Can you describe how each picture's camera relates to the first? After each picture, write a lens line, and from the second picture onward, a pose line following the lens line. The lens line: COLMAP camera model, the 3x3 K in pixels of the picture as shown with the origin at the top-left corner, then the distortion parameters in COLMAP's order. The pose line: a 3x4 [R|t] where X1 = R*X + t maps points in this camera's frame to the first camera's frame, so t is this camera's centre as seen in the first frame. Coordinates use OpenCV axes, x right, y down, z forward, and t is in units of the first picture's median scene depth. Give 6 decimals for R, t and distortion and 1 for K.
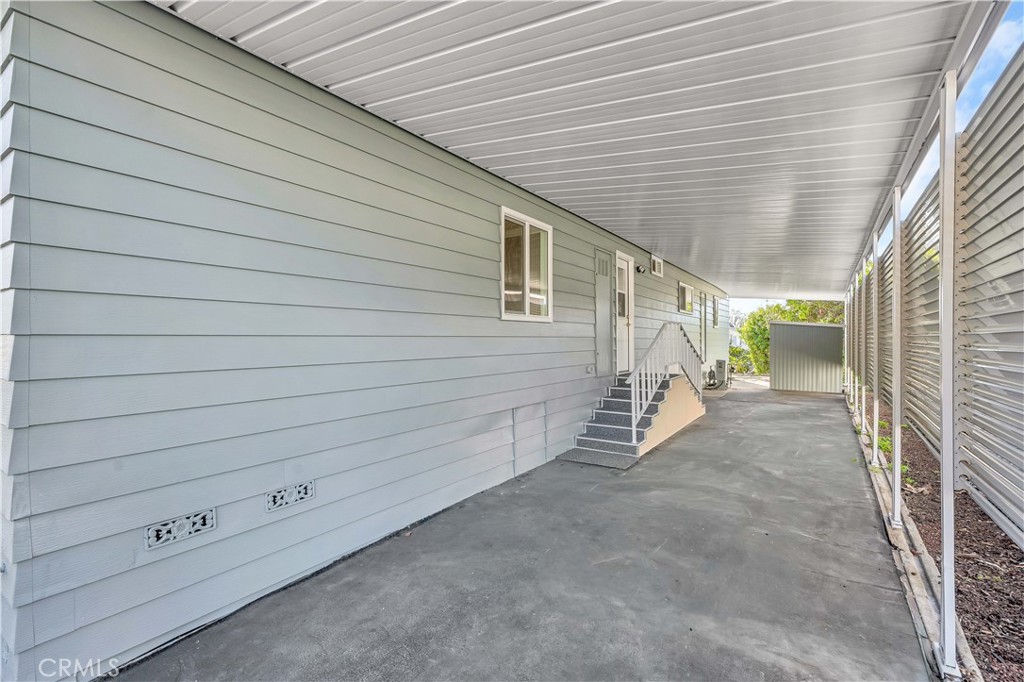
lens RADIAL K [[482.7, 0, 512.3], [0, 482.7, 335.6], [0, 0, 1]] dist [0.001880, 0.000260]
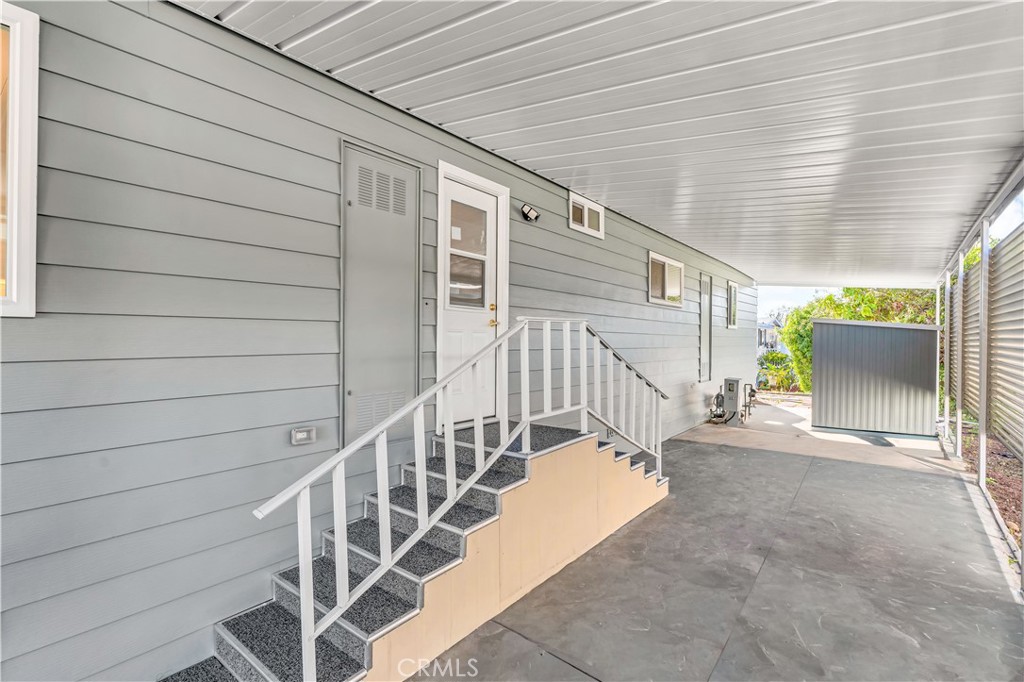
lens RADIAL K [[468.4, 0, 511.3], [0, 468.4, 331.0], [0, 0, 1]] dist [-0.006775, 0.000263]
pose [[0.994233, 0.006906, -0.107023, 0.184595], [-0.007437, 0.999962, -0.004570, -0.007242], [0.106987, 0.005339, 0.994246, 0.313744]]
